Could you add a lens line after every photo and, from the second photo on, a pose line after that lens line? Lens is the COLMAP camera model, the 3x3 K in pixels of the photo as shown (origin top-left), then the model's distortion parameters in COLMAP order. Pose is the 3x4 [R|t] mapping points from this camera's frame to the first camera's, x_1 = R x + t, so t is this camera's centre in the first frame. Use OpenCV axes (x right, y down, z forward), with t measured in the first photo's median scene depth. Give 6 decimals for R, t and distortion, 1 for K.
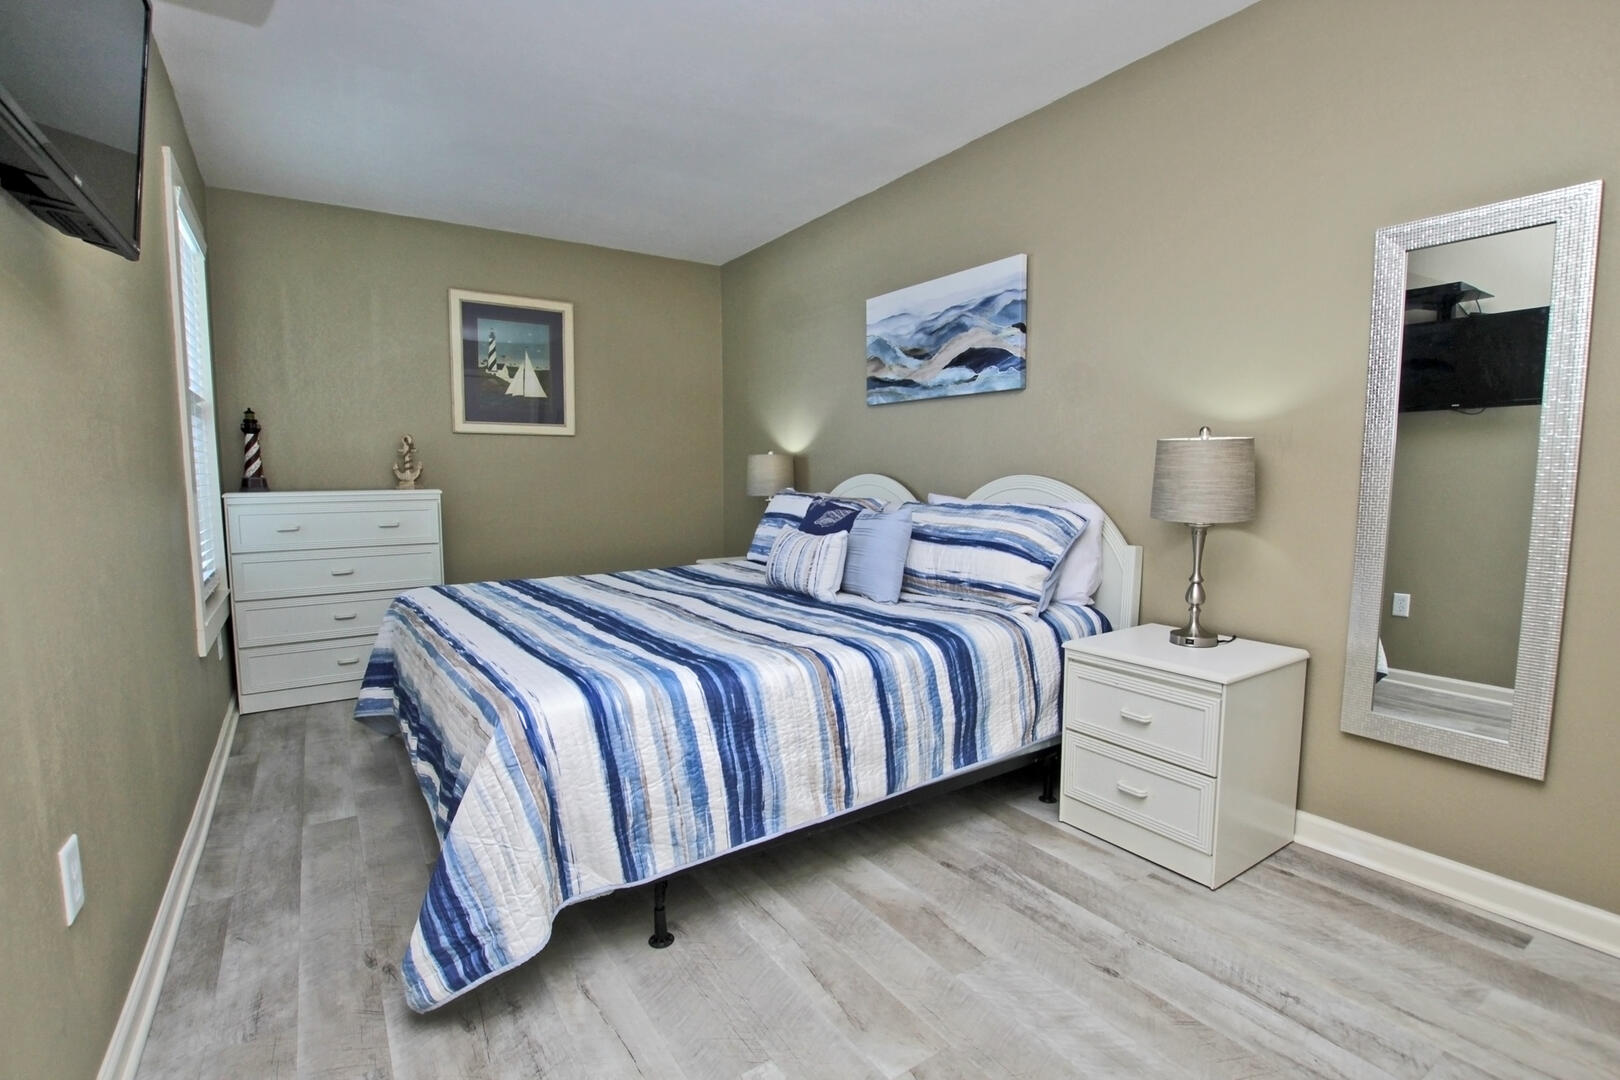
lens RADIAL K [[751.1, 0, 812.3], [0, 751.1, 547.3], [0, 0, 1]] dist [-0.030379, 0.000142]
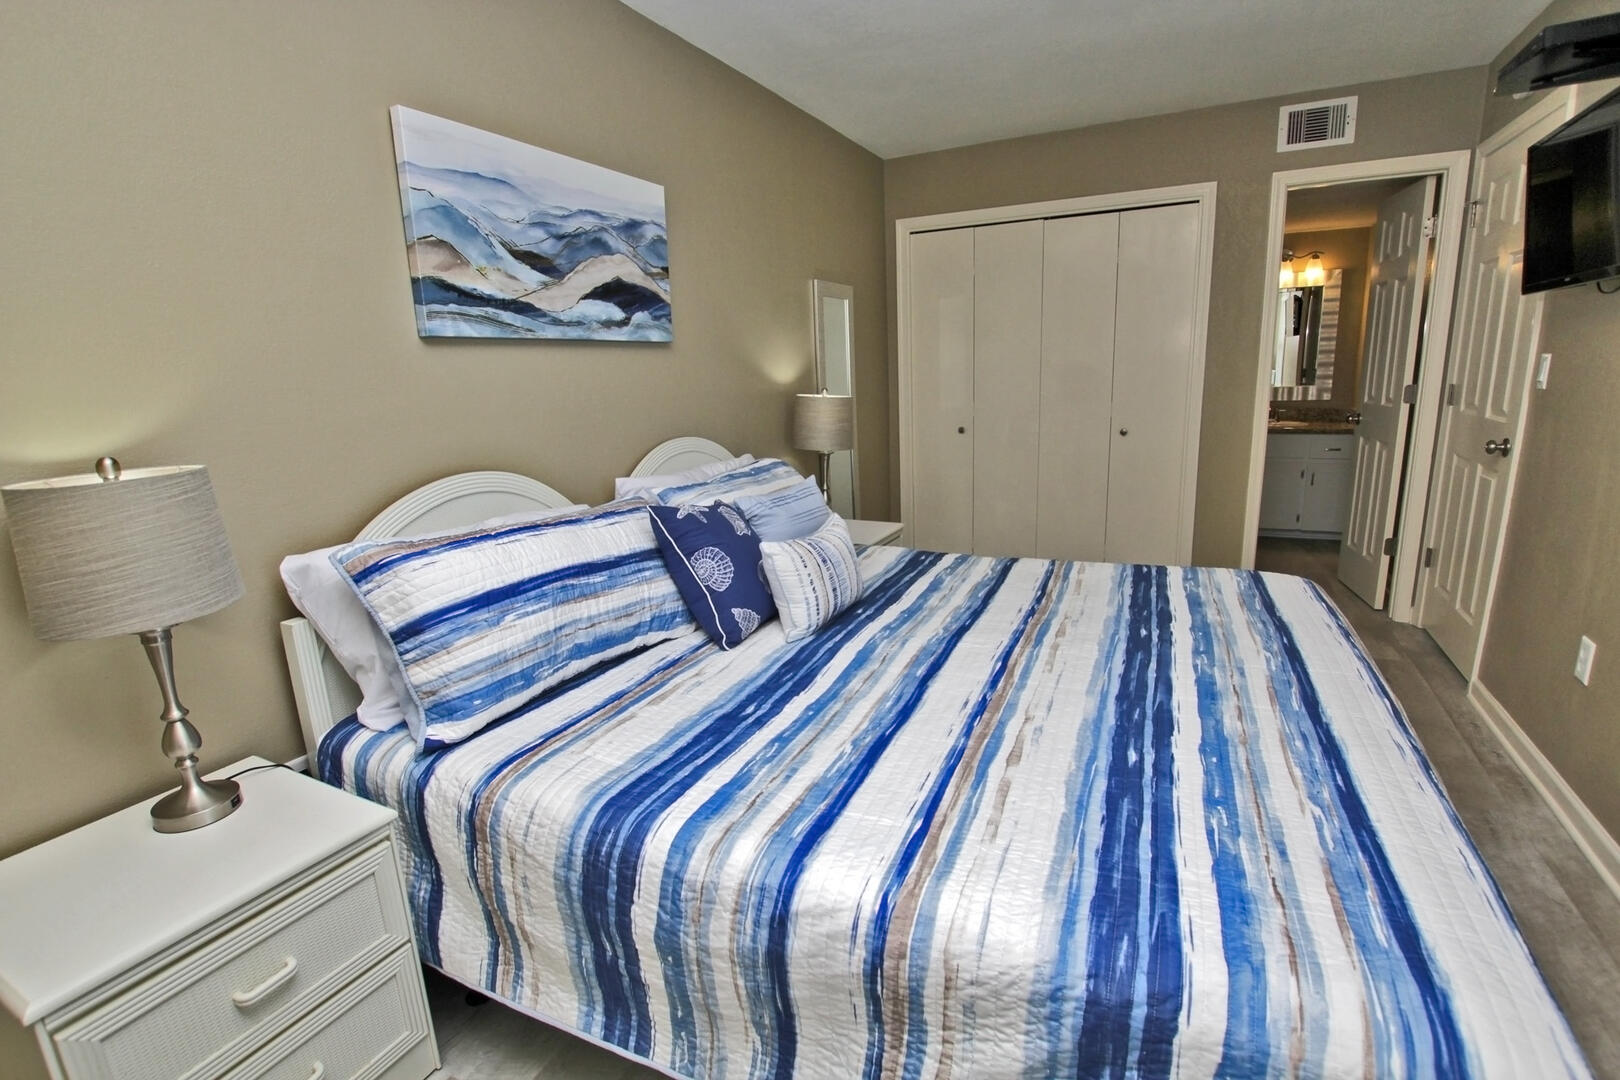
lens RADIAL K [[751.1, 0, 812.3], [0, 751.1, 547.3], [0, 0, 1]] dist [-0.030379, 0.000142]
pose [[-0.485358, -0.179212, 0.855752, -0.533936], [0.125404, 0.954378, 0.270991, -0.174331], [-0.865276, 0.238842, -0.440741, 1.138008]]
